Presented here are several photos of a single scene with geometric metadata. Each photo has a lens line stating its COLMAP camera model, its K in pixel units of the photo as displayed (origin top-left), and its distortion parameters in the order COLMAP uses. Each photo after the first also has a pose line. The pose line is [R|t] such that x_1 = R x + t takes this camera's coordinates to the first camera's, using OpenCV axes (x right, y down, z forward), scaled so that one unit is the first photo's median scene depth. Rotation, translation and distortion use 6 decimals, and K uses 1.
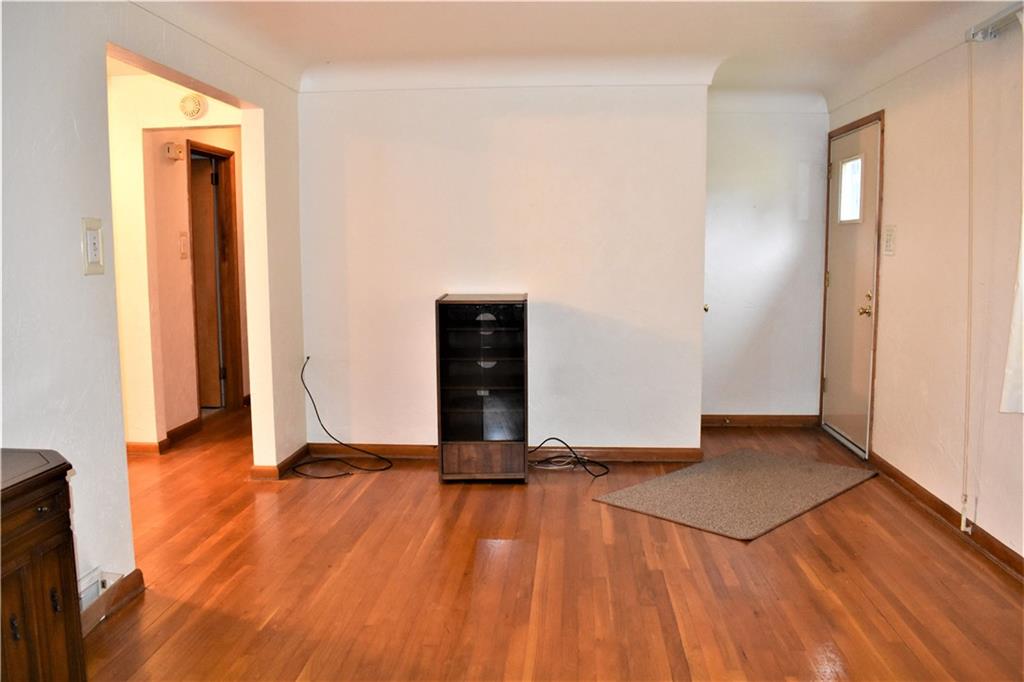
lens RADIAL K [[832.2, 0, 512.0], [0, 832.2, 341.0], [0, 0, 1]] dist [-0.006509, -0.002479]
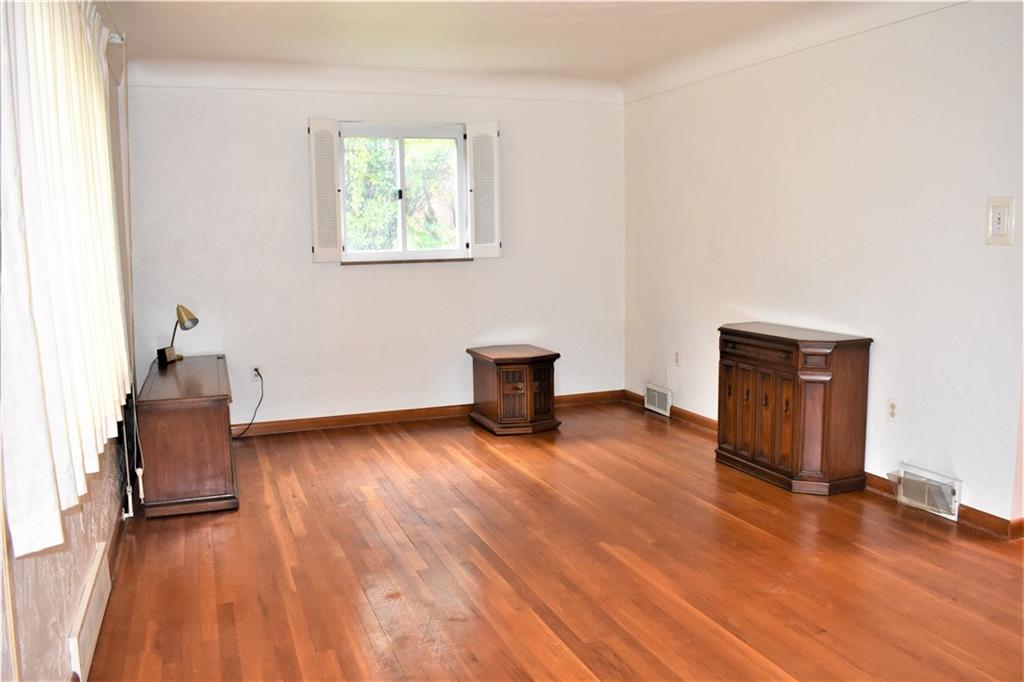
lens RADIAL K [[823.8, 0, 512.0], [0, 823.8, 341.0], [0, 0, 1]] dist [-0.096845, -0.001734]
pose [[-0.905070, 0.076172, -0.418386, 0.609071], [-0.022710, 0.973767, 0.226411, -0.189156], [0.424656, 0.214420, -0.879597, 1.751600]]
